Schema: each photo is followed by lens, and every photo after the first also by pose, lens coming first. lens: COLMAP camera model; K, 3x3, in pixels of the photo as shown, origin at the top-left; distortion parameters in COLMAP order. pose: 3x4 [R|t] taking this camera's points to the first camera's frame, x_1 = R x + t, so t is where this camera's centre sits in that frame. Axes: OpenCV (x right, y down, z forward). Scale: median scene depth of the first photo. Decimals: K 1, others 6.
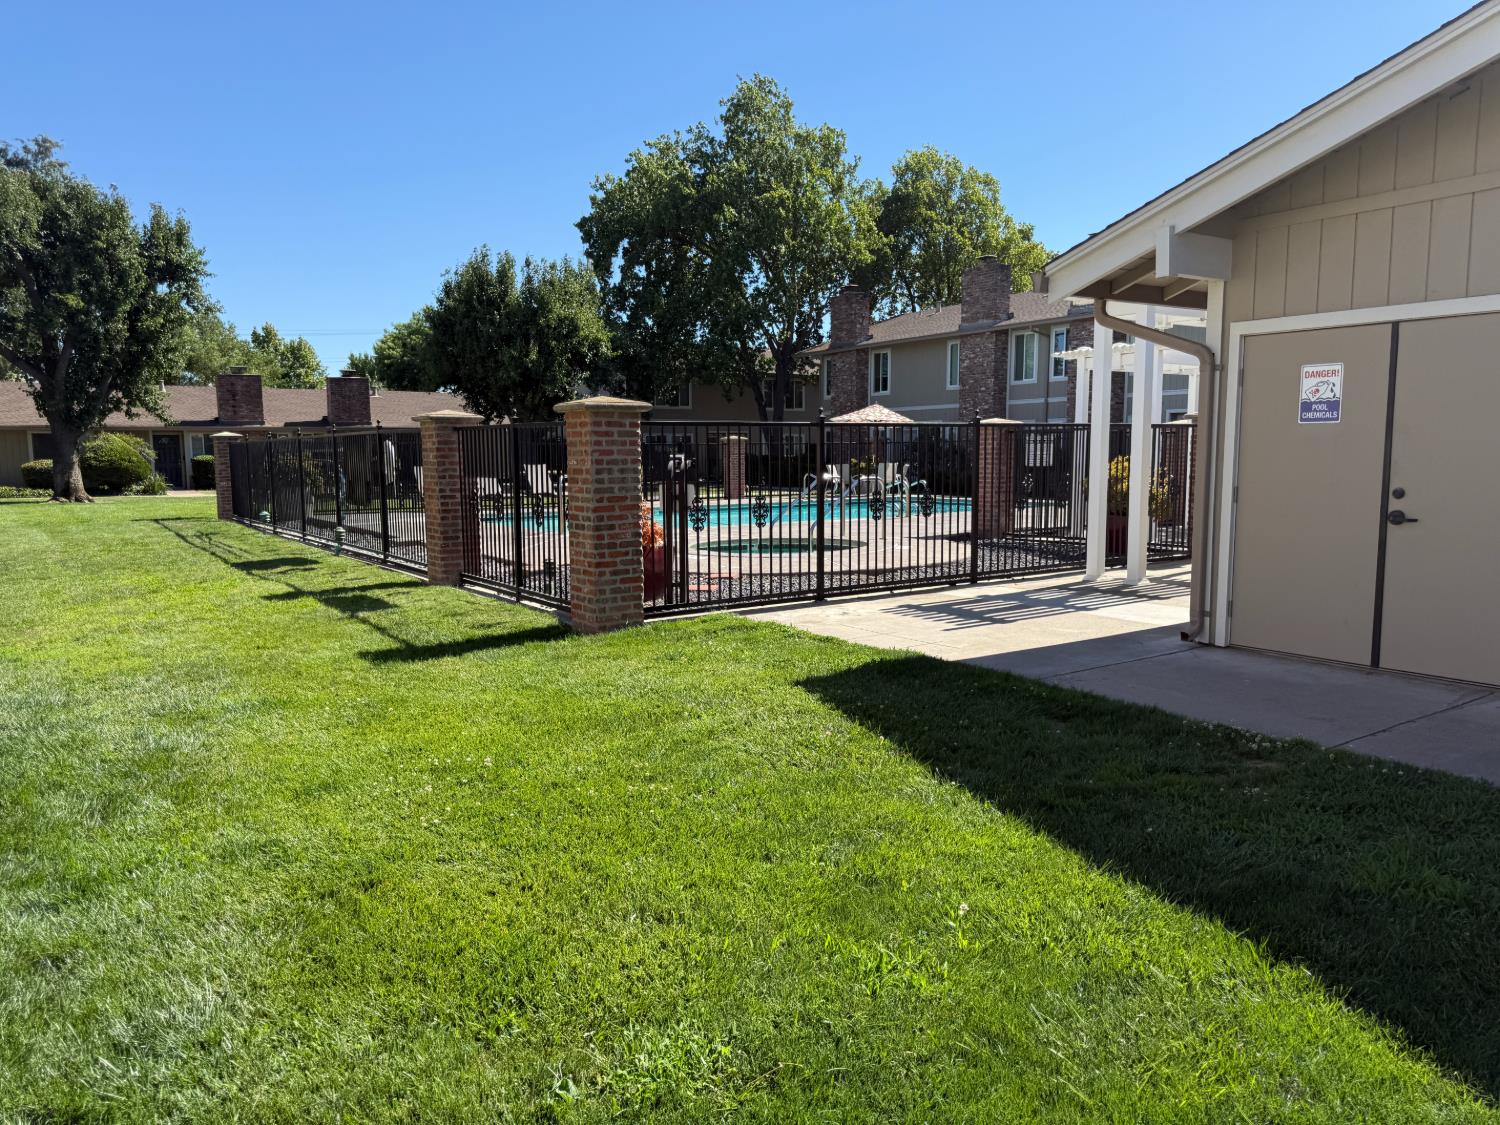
lens RADIAL K [[1067.2, 0, 745.7], [0, 1067.2, 604.0], [0, 0, 1]] dist [0.054825, -0.066768]
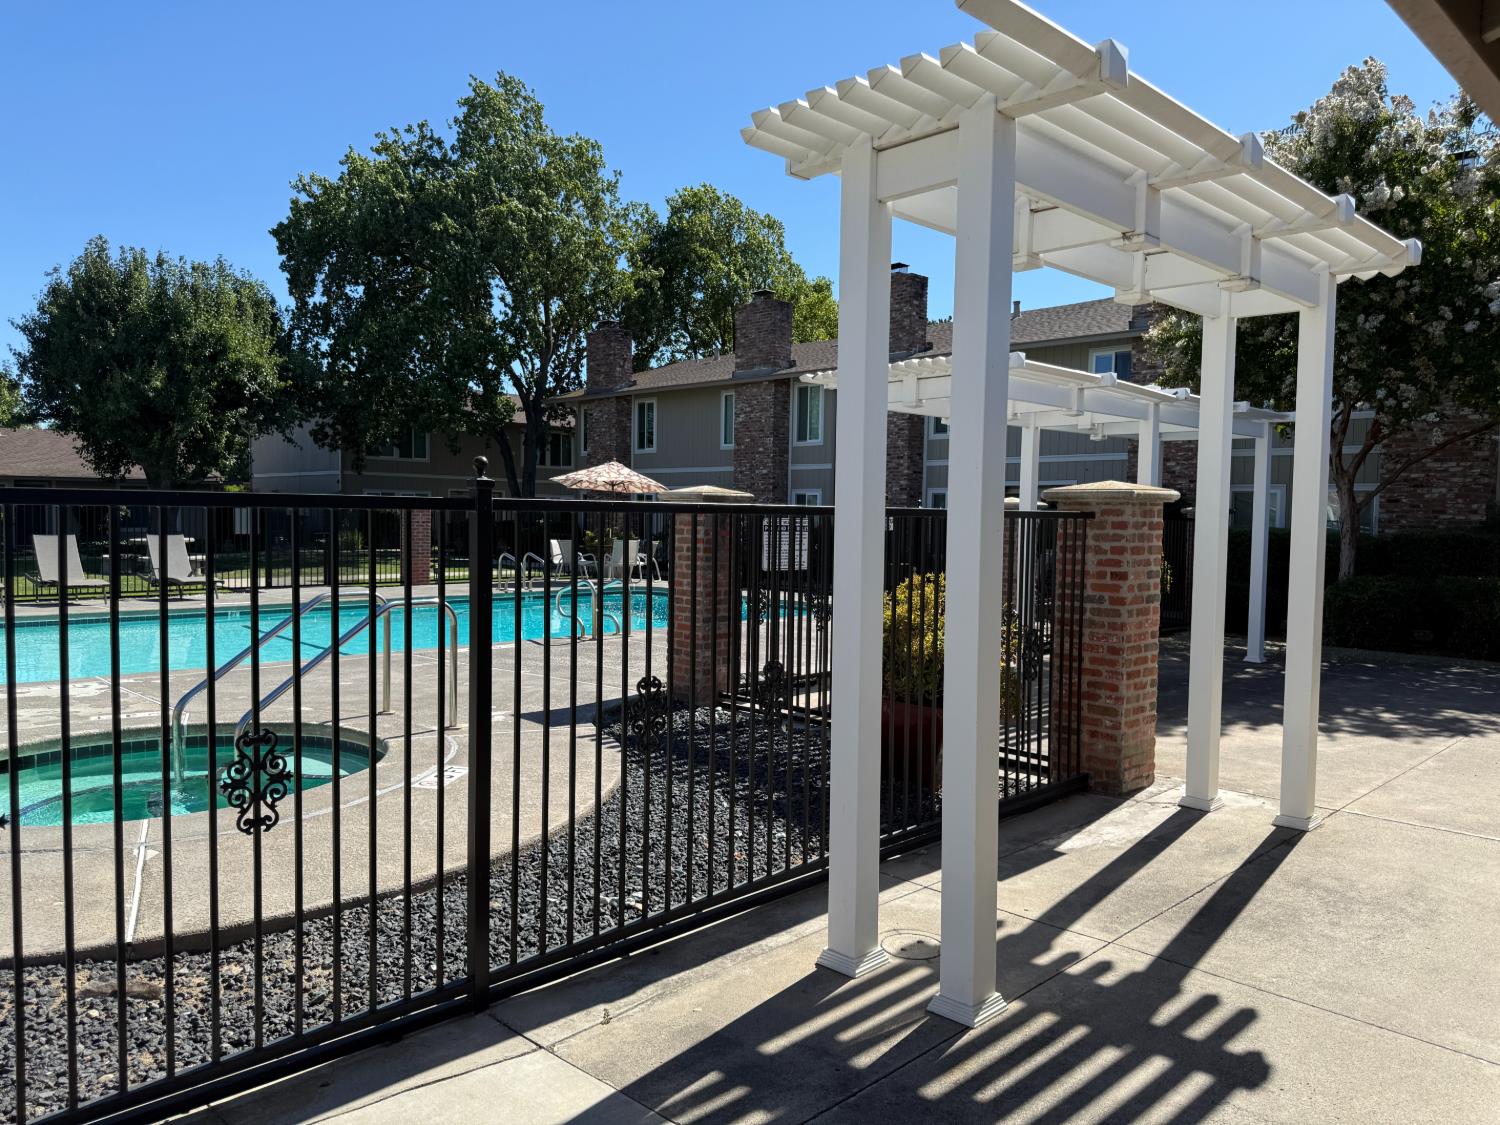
lens RADIAL K [[1067.2, 0, 748.2], [0, 1067.2, 573.5], [0, 0, 1]] dist [0.054825, -0.066768]
pose [[0.985205, 0.013874, 0.170820, 0.064296], [0.000492, 0.996485, -0.083773, -0.032661], [-0.171381, 0.082617, 0.981735, 0.180789]]
